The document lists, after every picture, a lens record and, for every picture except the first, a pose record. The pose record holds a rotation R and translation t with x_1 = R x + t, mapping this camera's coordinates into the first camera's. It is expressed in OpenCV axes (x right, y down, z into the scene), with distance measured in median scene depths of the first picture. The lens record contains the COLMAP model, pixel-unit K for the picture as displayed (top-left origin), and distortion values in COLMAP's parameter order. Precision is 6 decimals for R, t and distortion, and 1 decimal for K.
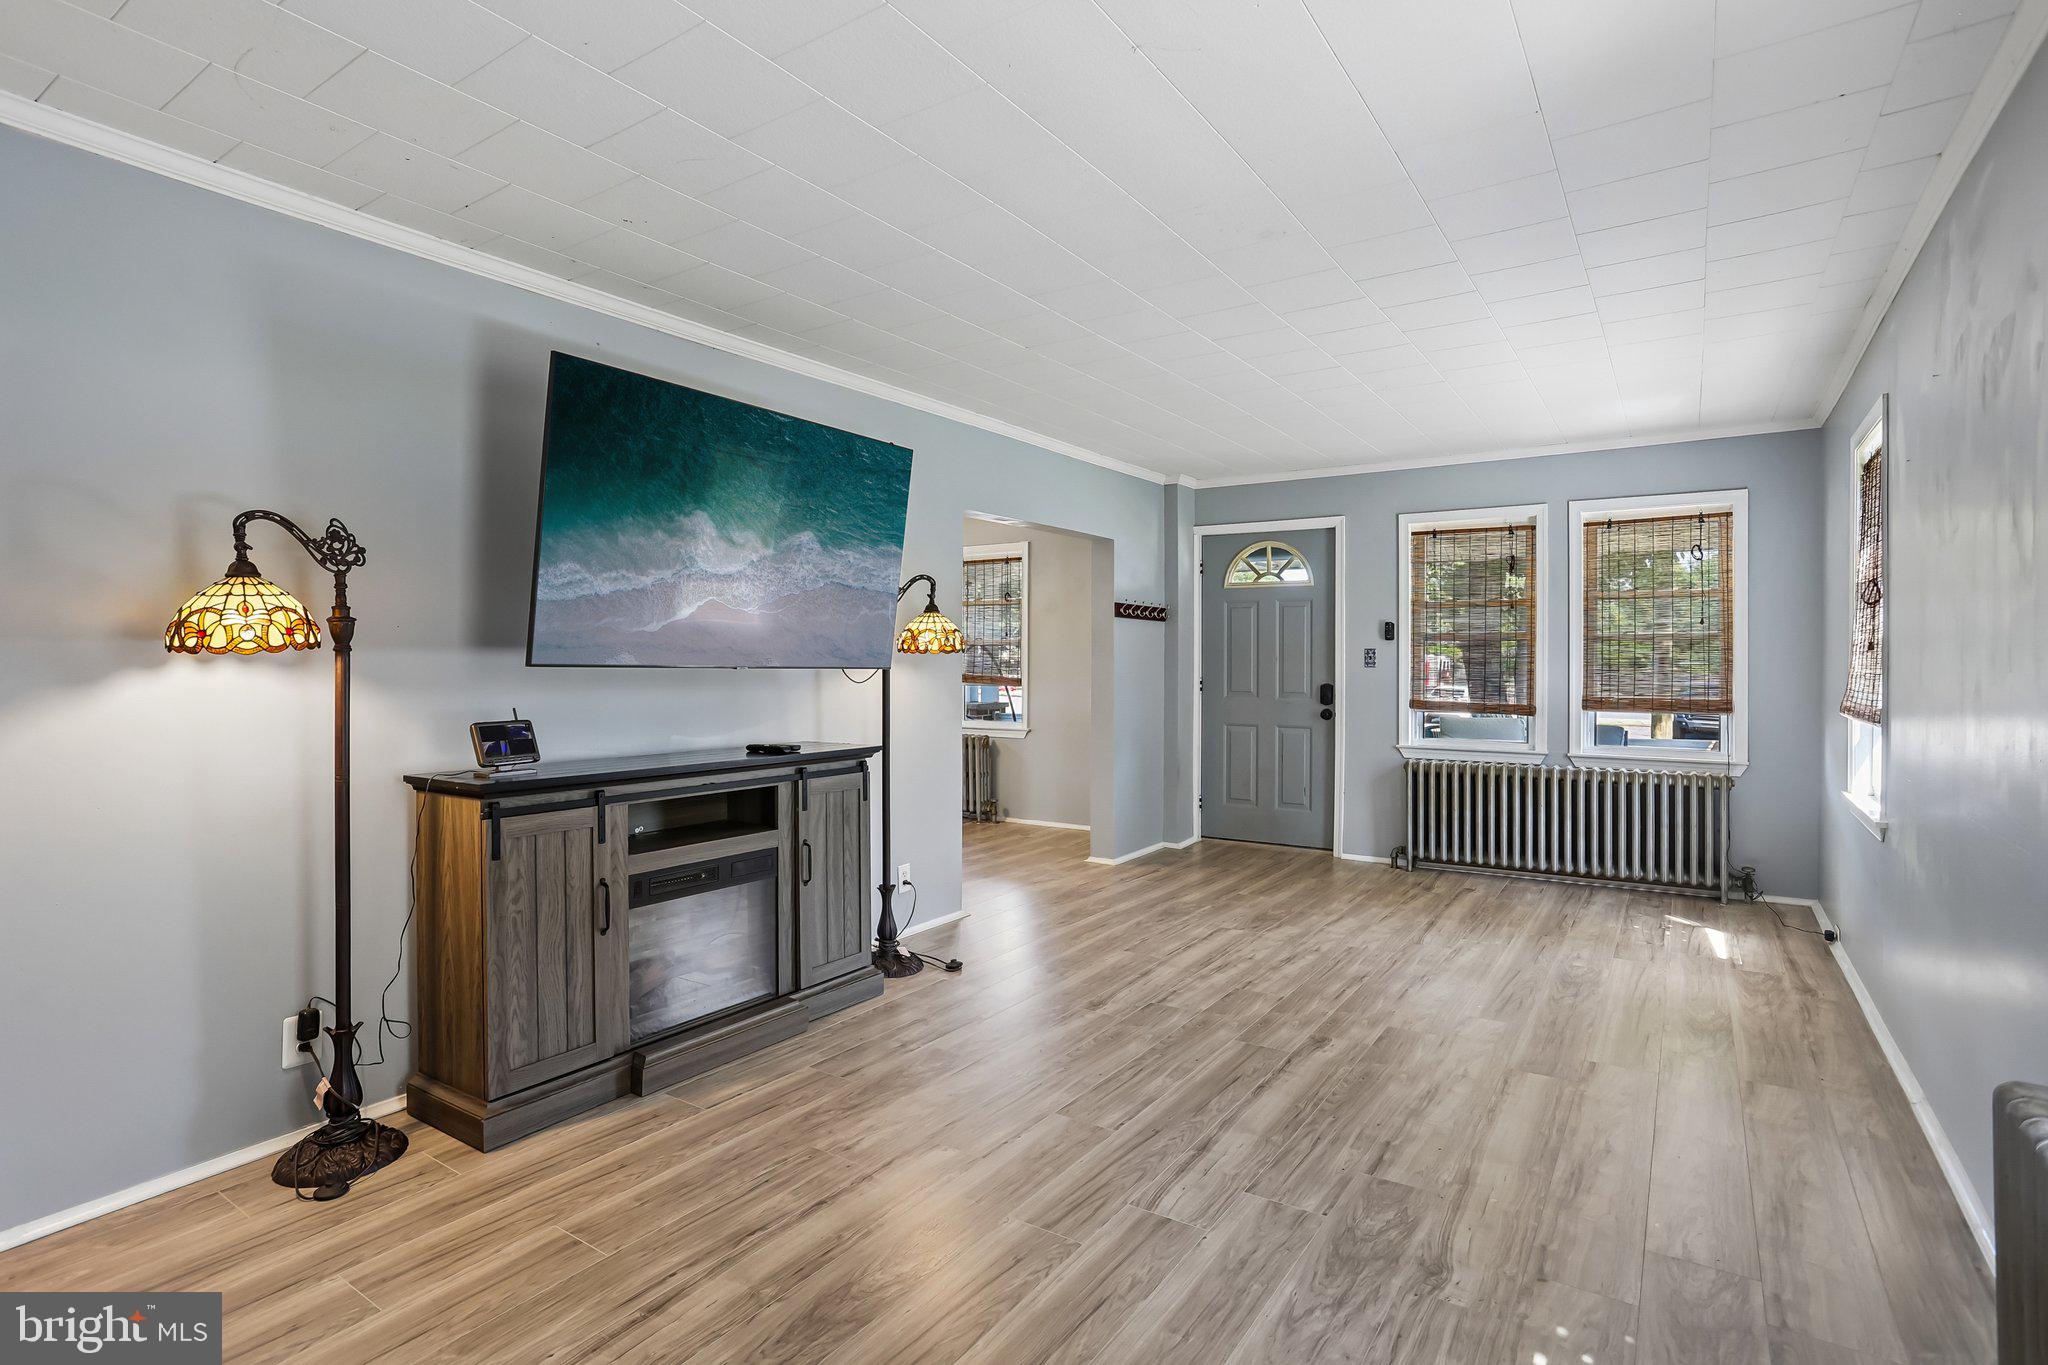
lens RADIAL K [[1025.2, 0, 1005.3], [0, 1025.2, 653.7], [0, 0, 1]] dist [-0.062092, 0.037623]
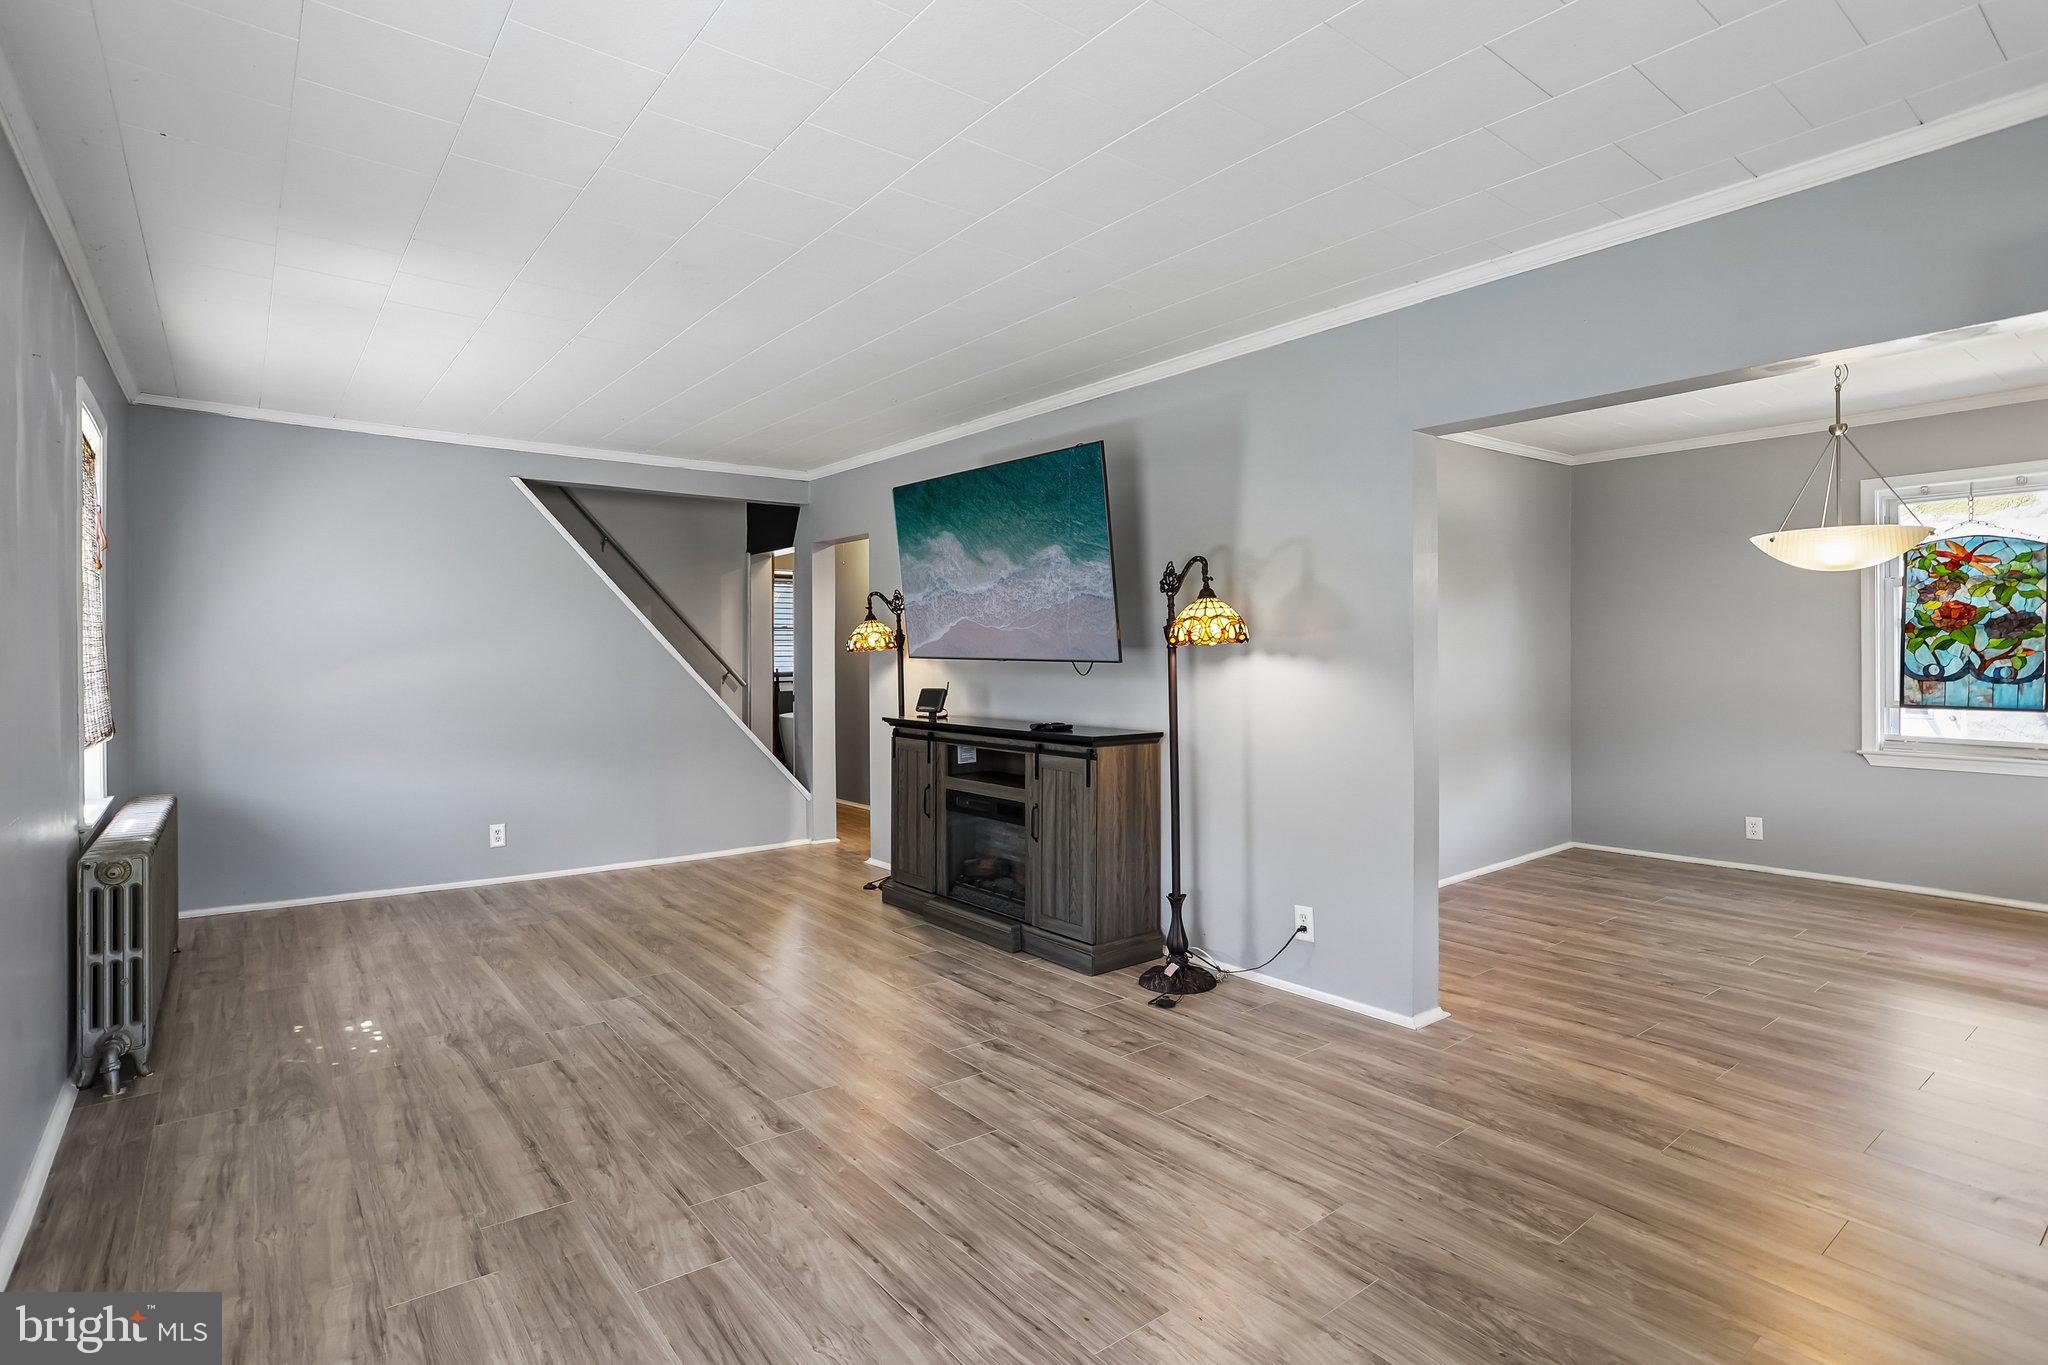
lens RADIAL K [[1025.2, 0, 1005.3], [0, 1025.2, 653.7], [0, 0, 1]] dist [-0.062092, 0.037623]
pose [[-0.308797, -0.000083, -0.951128, 1.030029], [0.009902, 0.999946, -0.003302, 0.009580], [0.951077, -0.010438, -0.308779, 1.429840]]
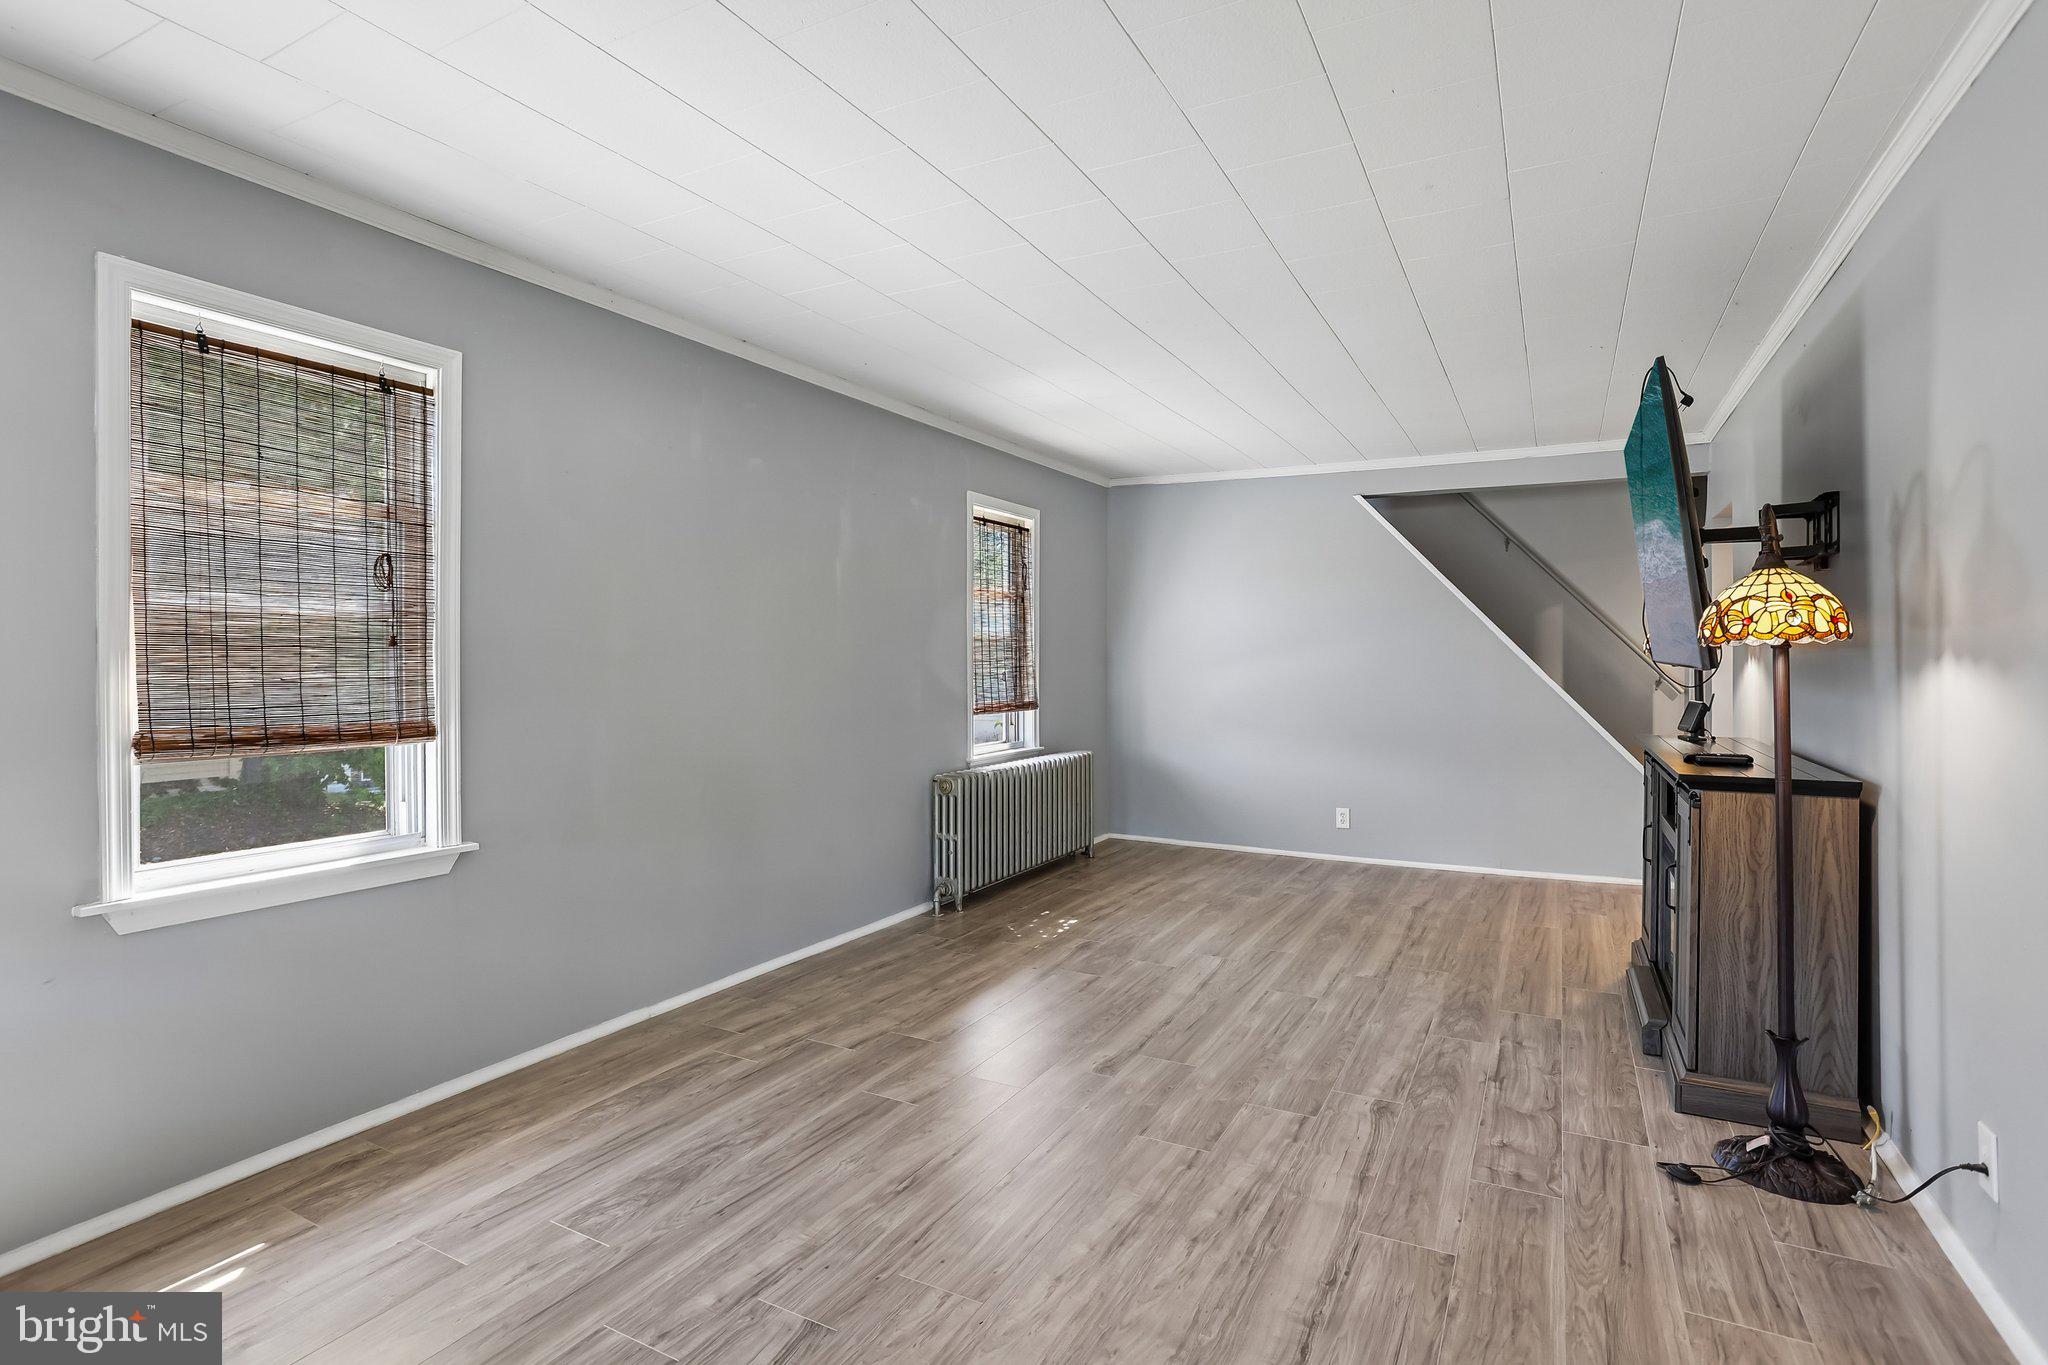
lens RADIAL K [[1025.2, 0, 1005.3], [0, 1025.2, 653.7], [0, 0, 1]] dist [-0.062092, 0.037623]
pose [[-0.995006, 0.000992, -0.099814, 0.497722], [0.002142, 0.999933, -0.011409, 0.012865], [0.099796, -0.011566, -0.994941, 1.929103]]
